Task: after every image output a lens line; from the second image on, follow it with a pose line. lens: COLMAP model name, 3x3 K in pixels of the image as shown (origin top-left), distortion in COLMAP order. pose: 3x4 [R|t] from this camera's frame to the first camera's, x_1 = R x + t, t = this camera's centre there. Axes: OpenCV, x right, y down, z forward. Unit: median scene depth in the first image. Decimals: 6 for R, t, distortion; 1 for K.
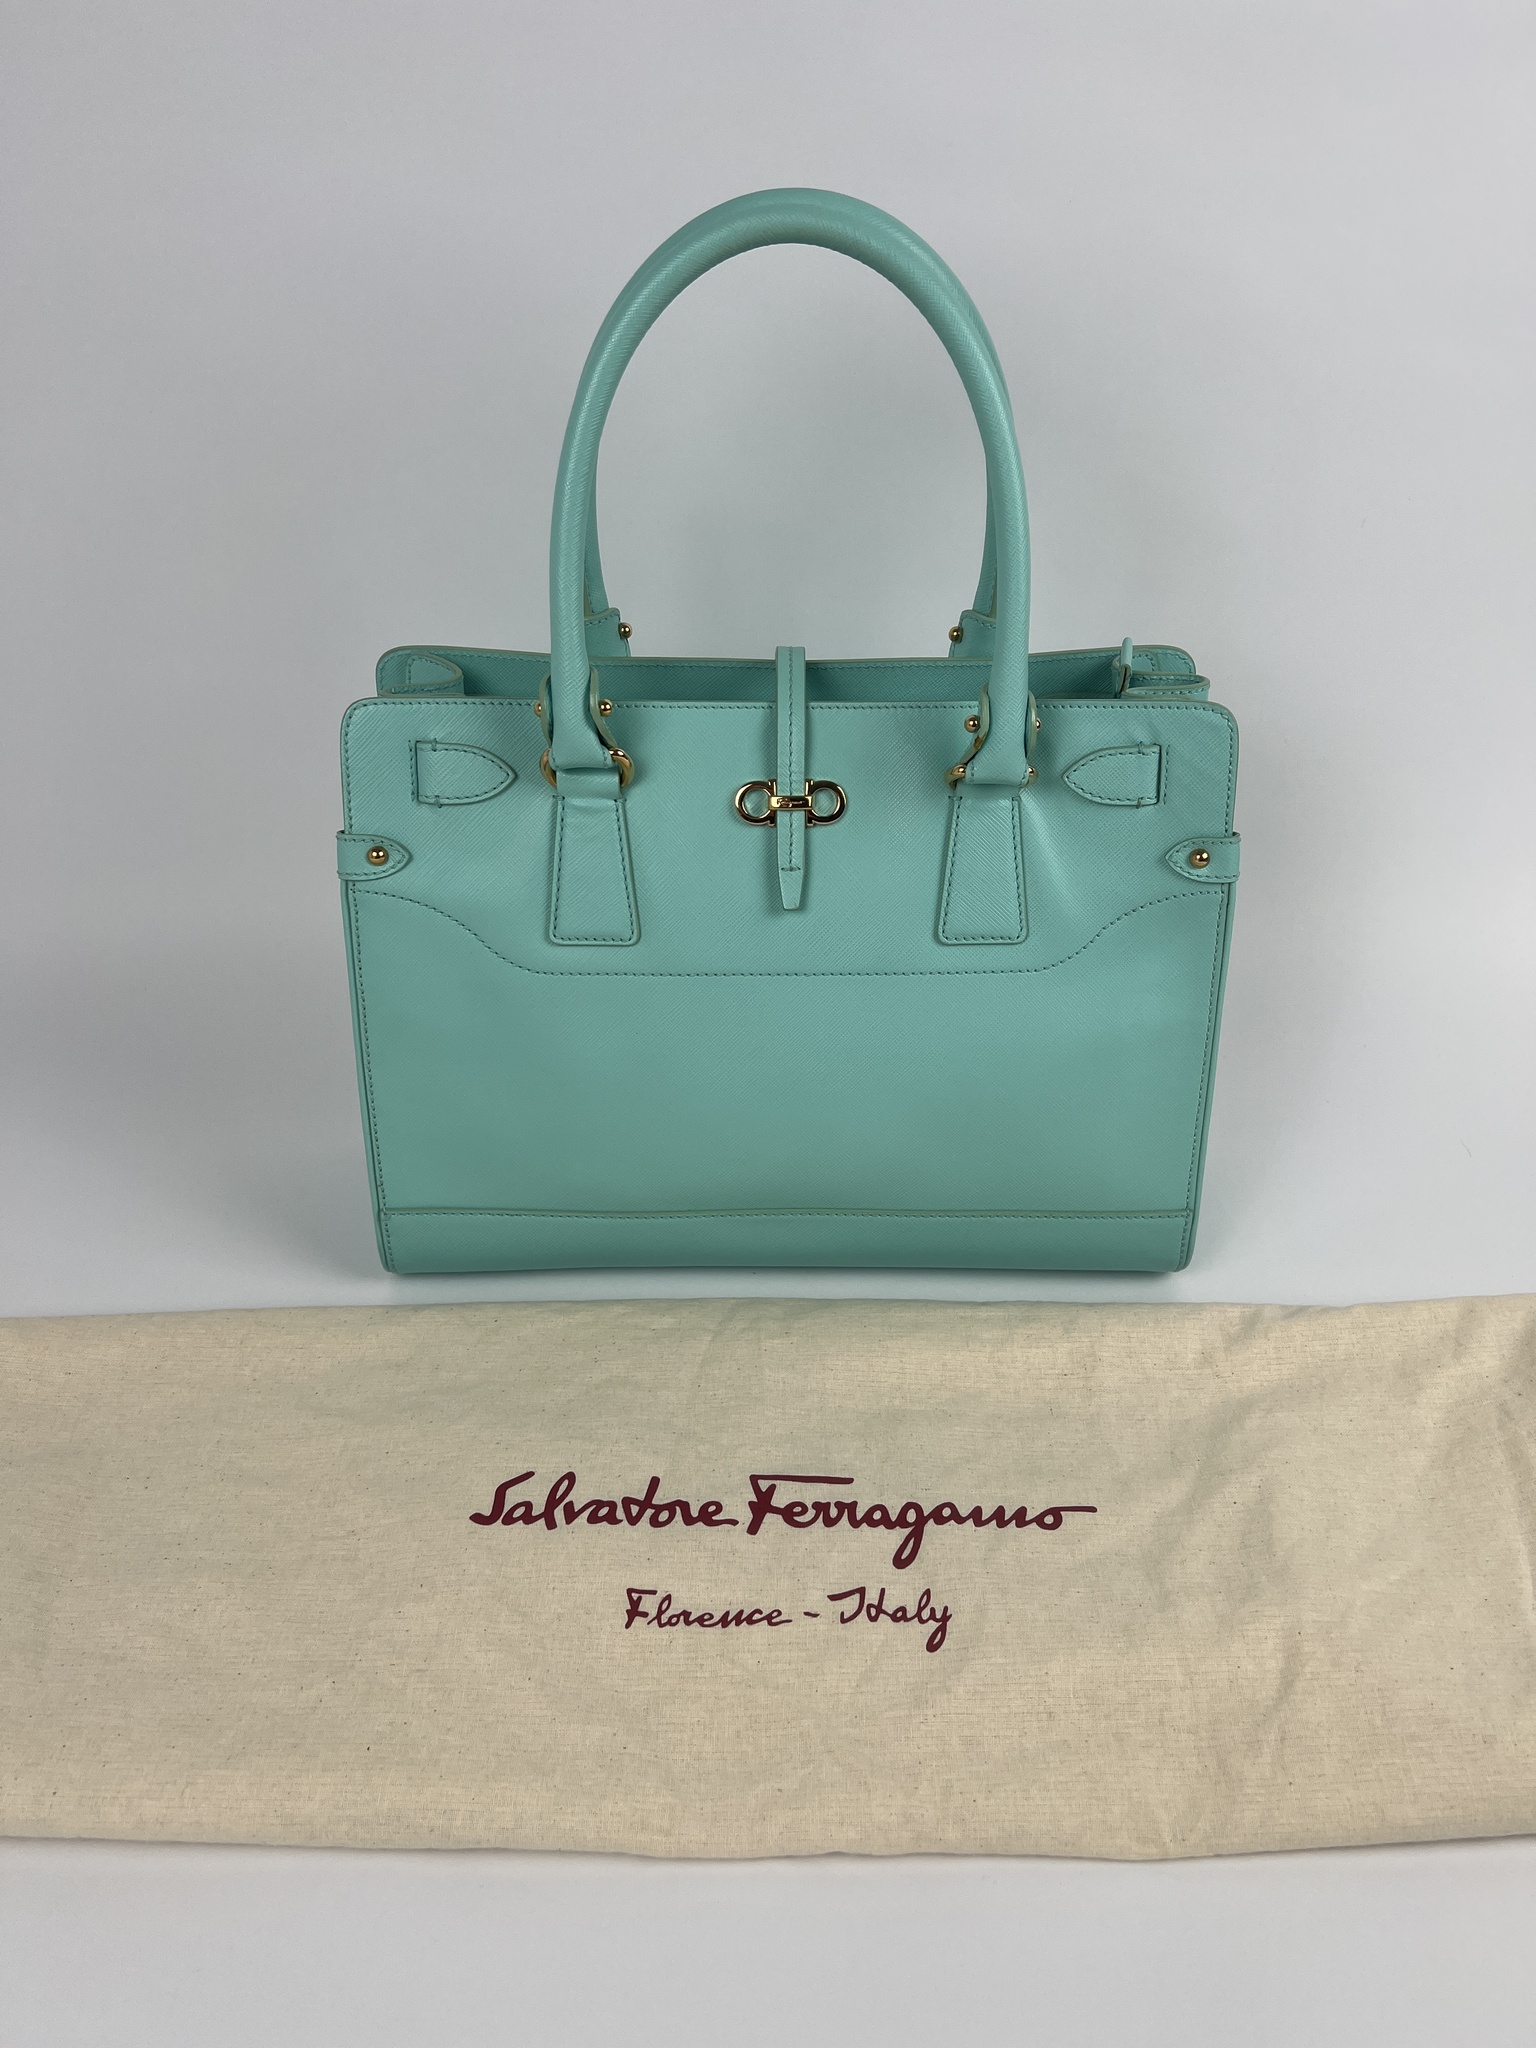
lens RADIAL K [[1560.7, 0, 767.2], [0, 1560.7, 1020.4], [0, 0, 1]] dist [0.033112, 0.007492]
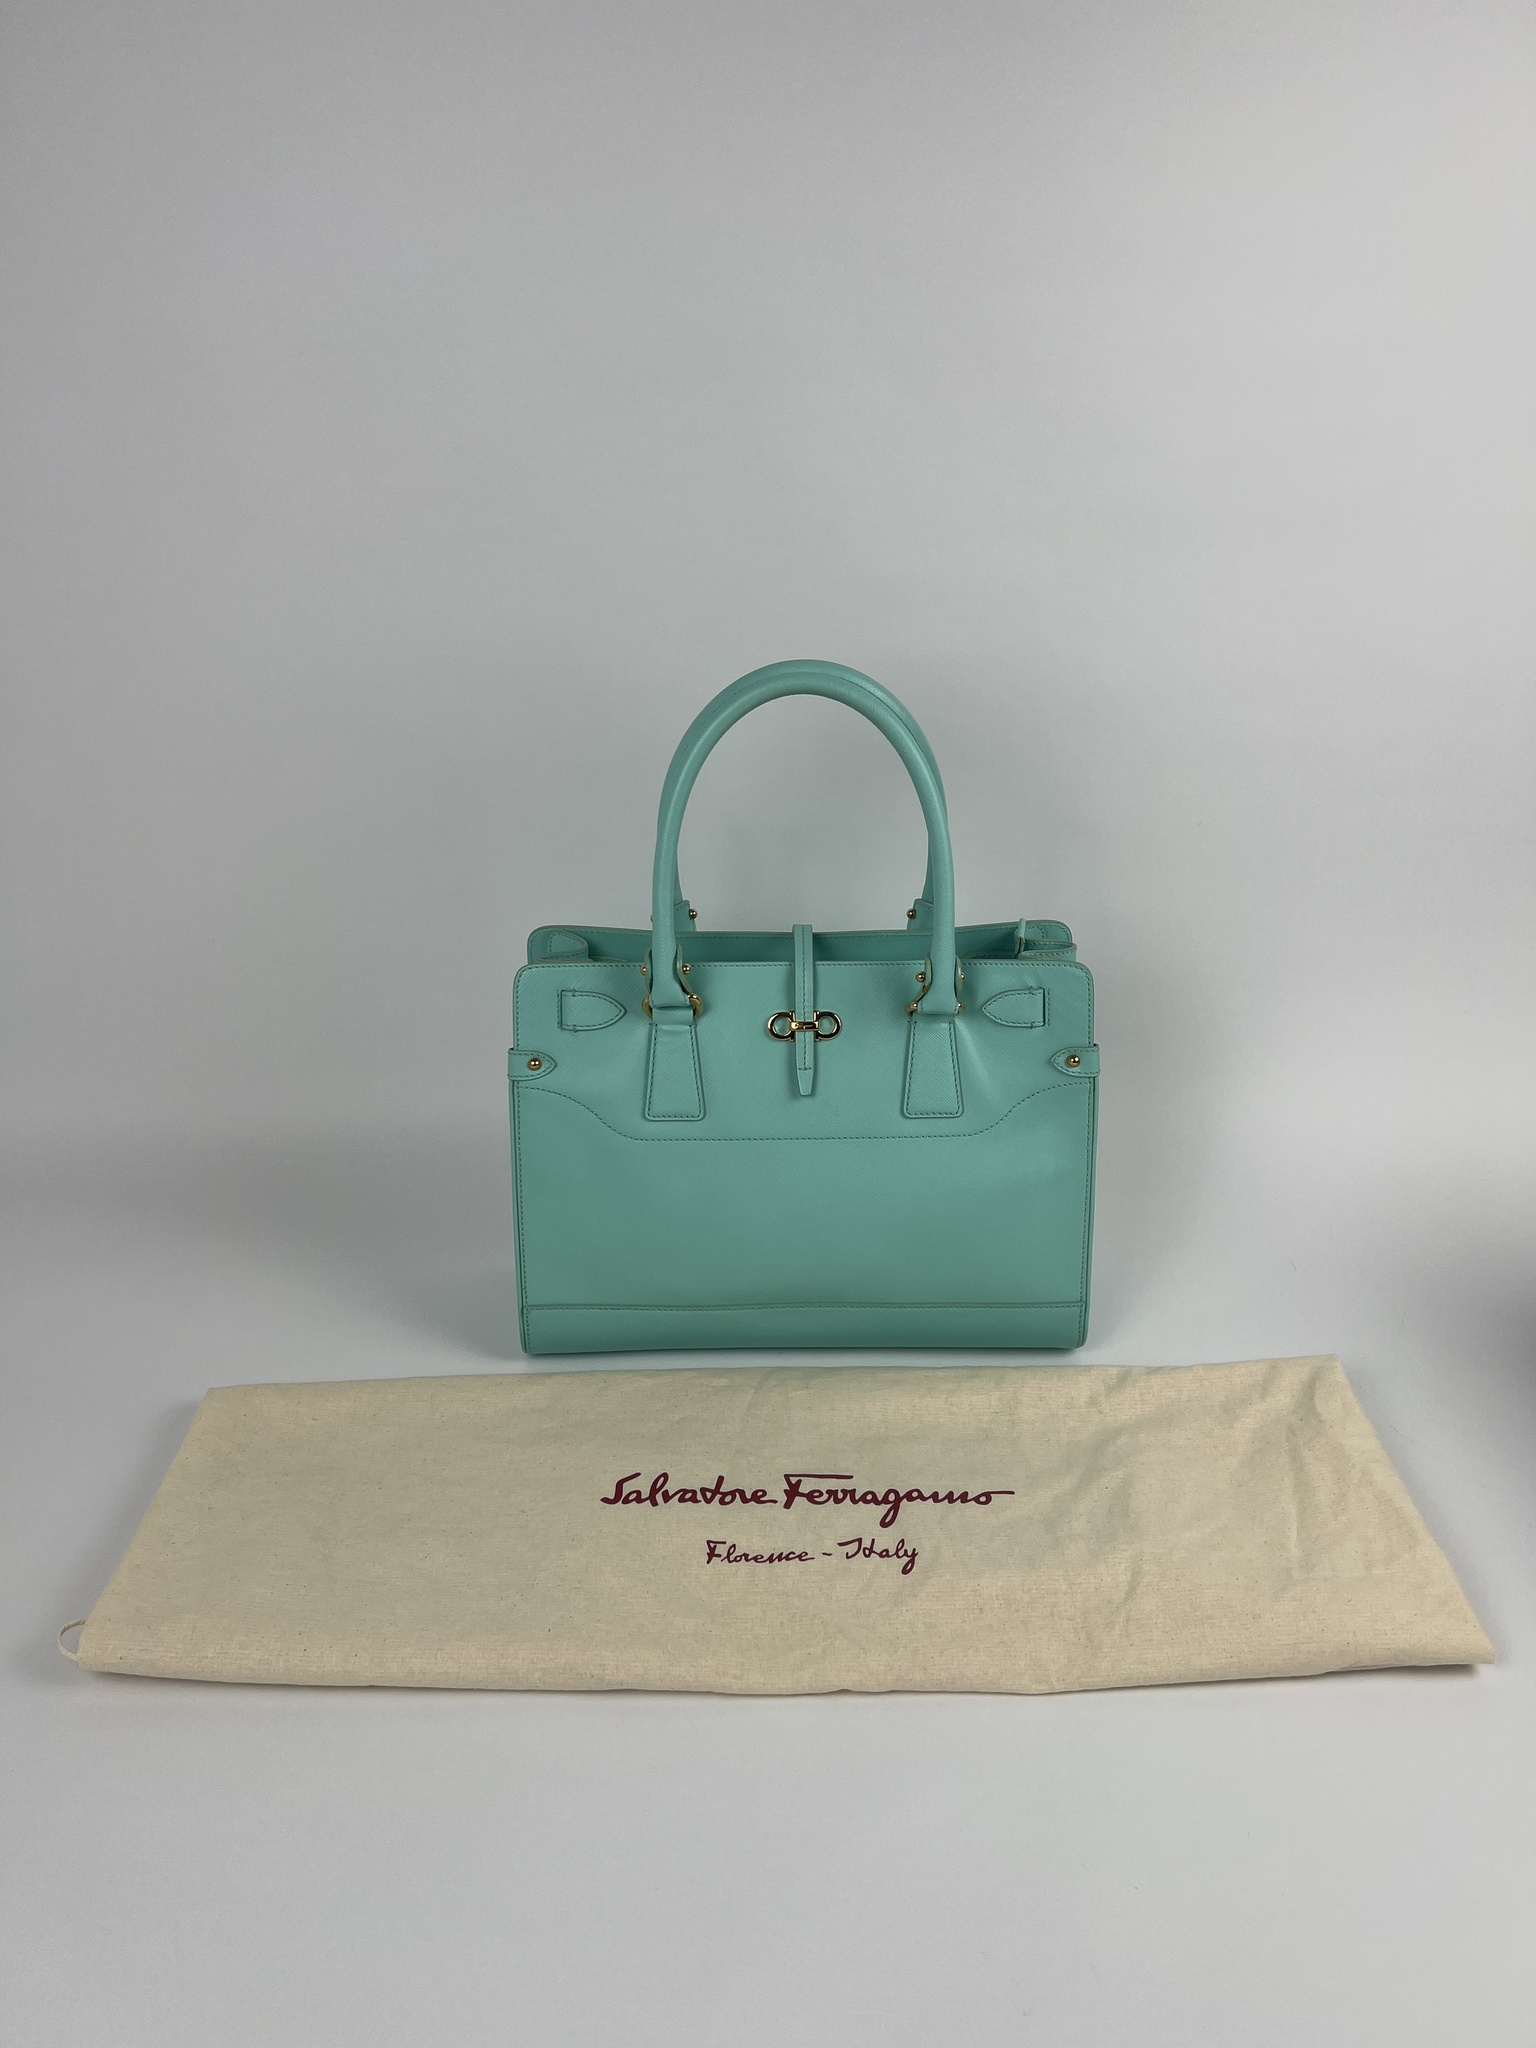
lens RADIAL K [[1560.7, 0, 766.3], [0, 1560.7, 1012.3], [0, 0, 1]] dist [0.033112, 0.007492]
pose [[0.999946, -0.009319, 0.004645, -0.029881], [0.009819, 0.992385, -0.122784, 0.034344], [-0.003465, 0.122823, 0.992423, -0.523607]]
